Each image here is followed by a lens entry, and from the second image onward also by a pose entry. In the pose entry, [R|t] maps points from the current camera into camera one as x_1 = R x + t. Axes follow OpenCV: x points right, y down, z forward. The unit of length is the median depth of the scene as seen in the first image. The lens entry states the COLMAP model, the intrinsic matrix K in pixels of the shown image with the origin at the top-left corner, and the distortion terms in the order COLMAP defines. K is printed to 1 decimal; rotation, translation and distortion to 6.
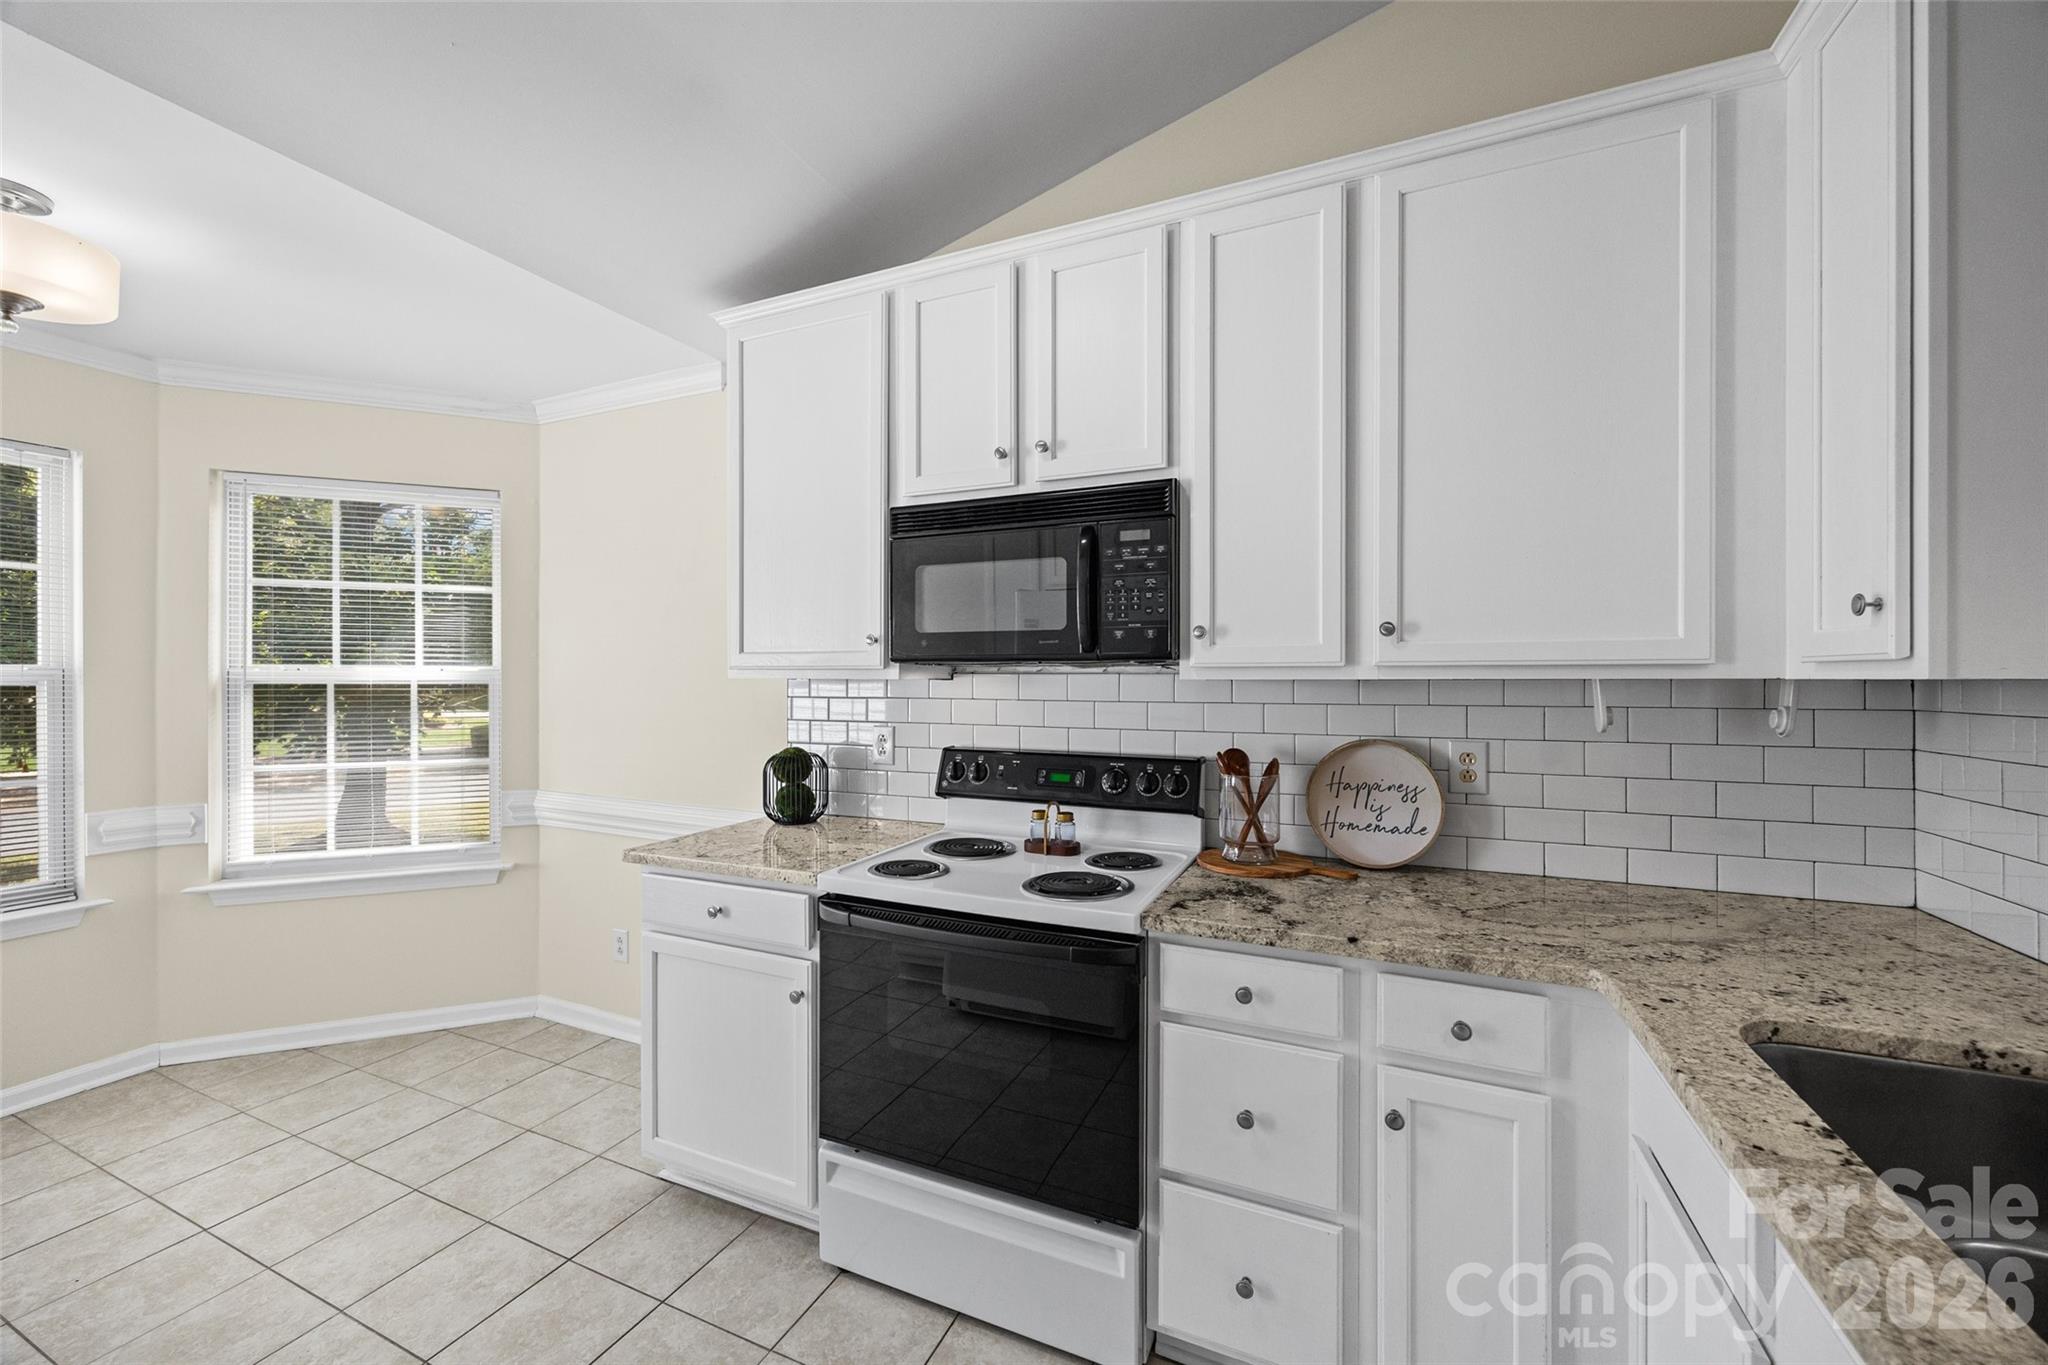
lens RADIAL K [[800.9, 0, 1020.0], [0, 800.9, 677.3], [0, 0, 1]] dist [-0.004342, 0.000168]
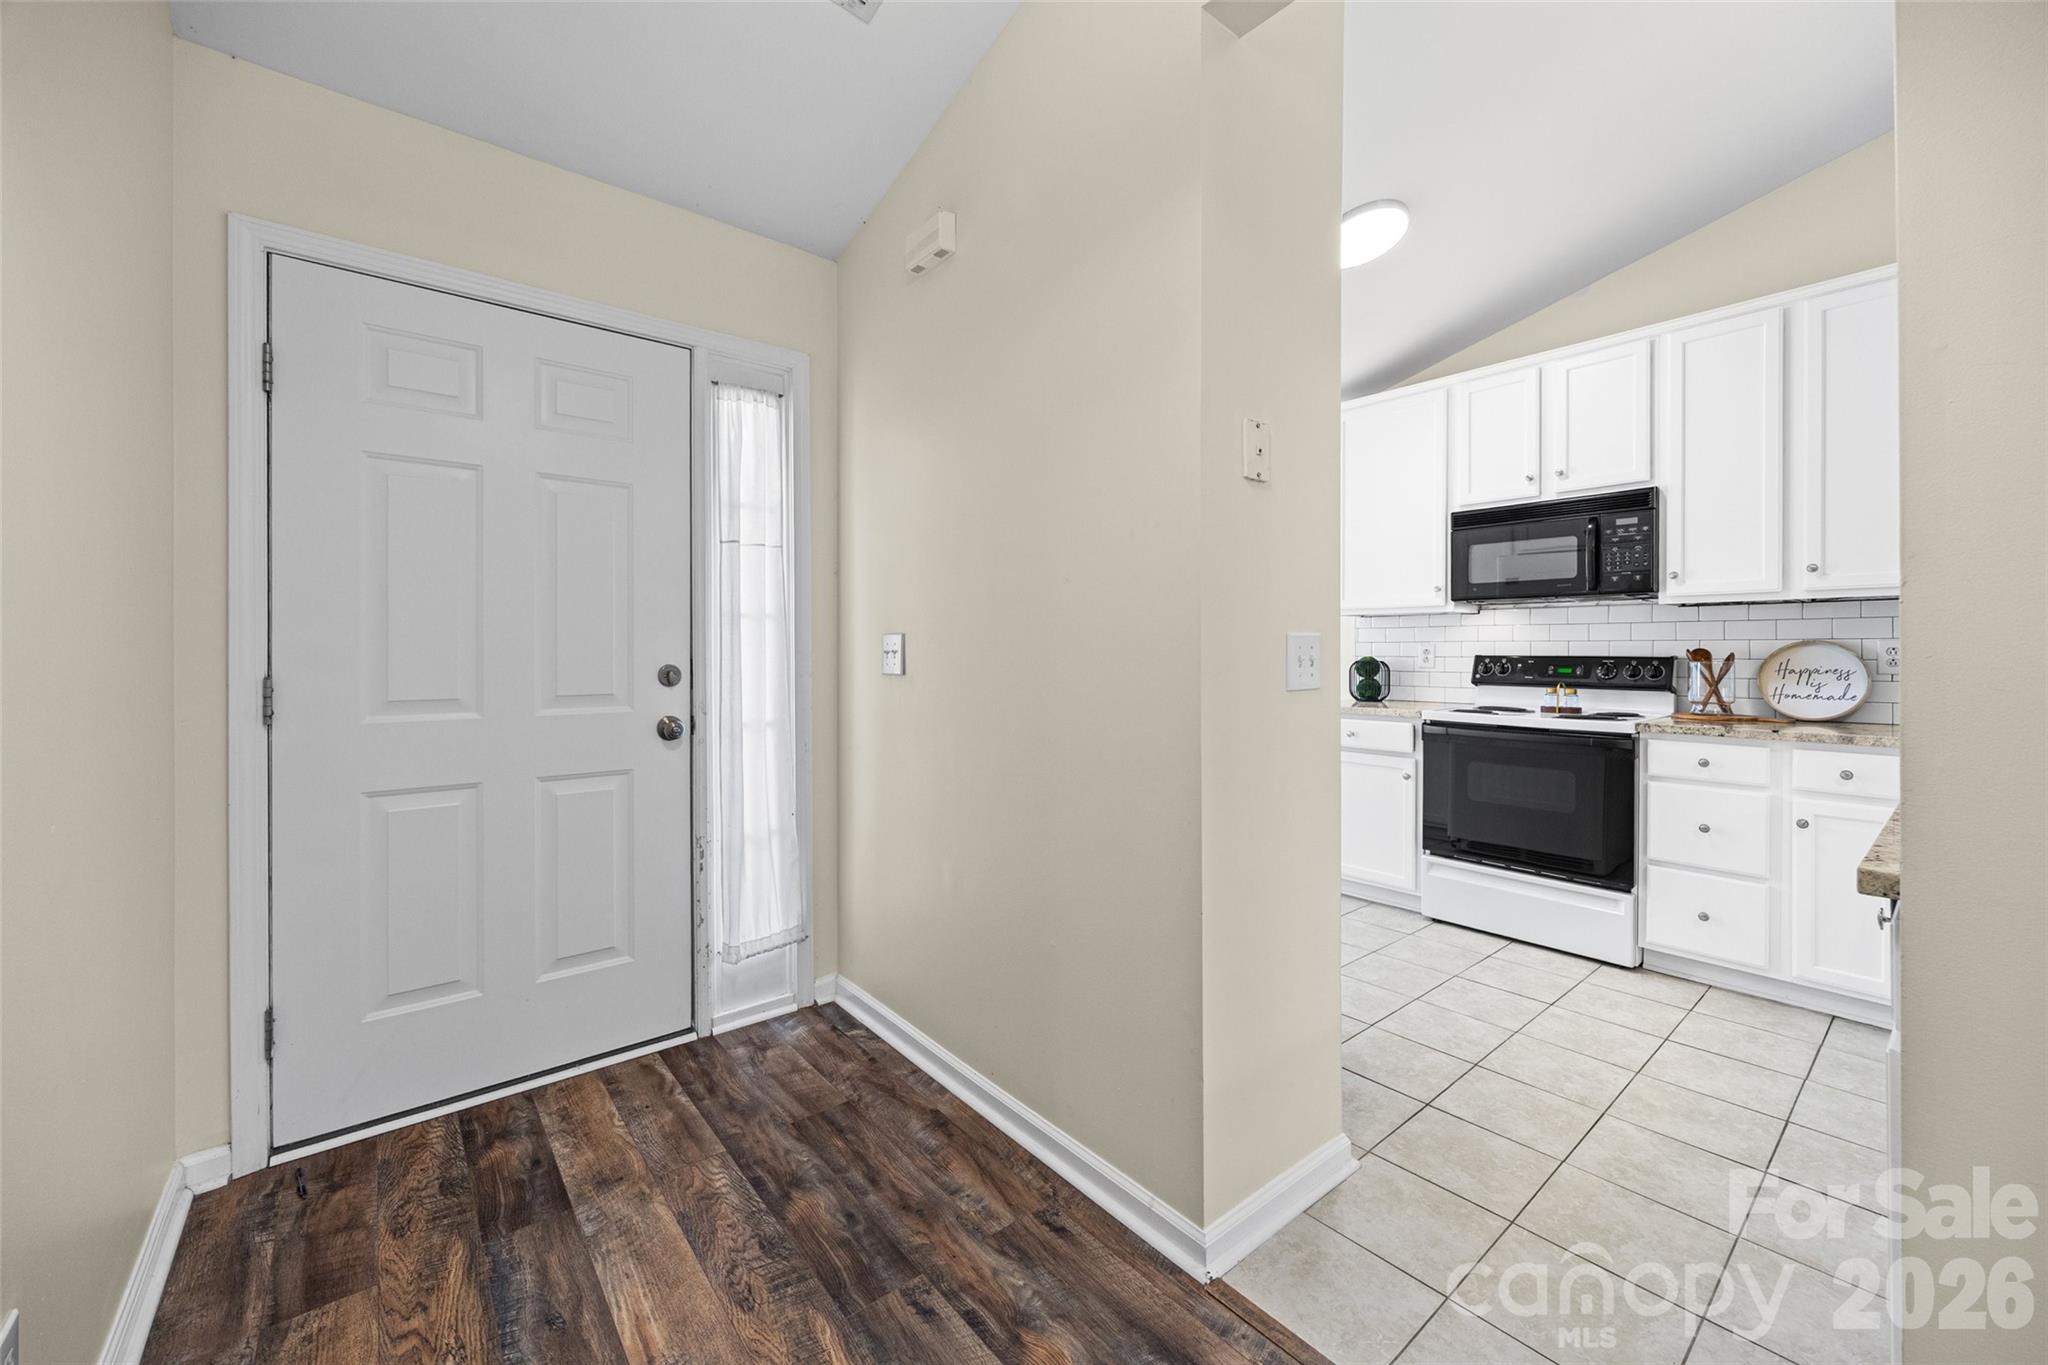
lens RADIAL K [[800.9, 0, 1015.5], [0, 800.9, 650.2], [0, 0, 1]] dist [-0.004342, 0.000168]
pose [[0.895727, 0.002598, -0.444597, -0.256603], [-0.004572, 0.999984, -0.003368, 0.106860], [0.444581, 0.005050, 0.895724, -1.070704]]
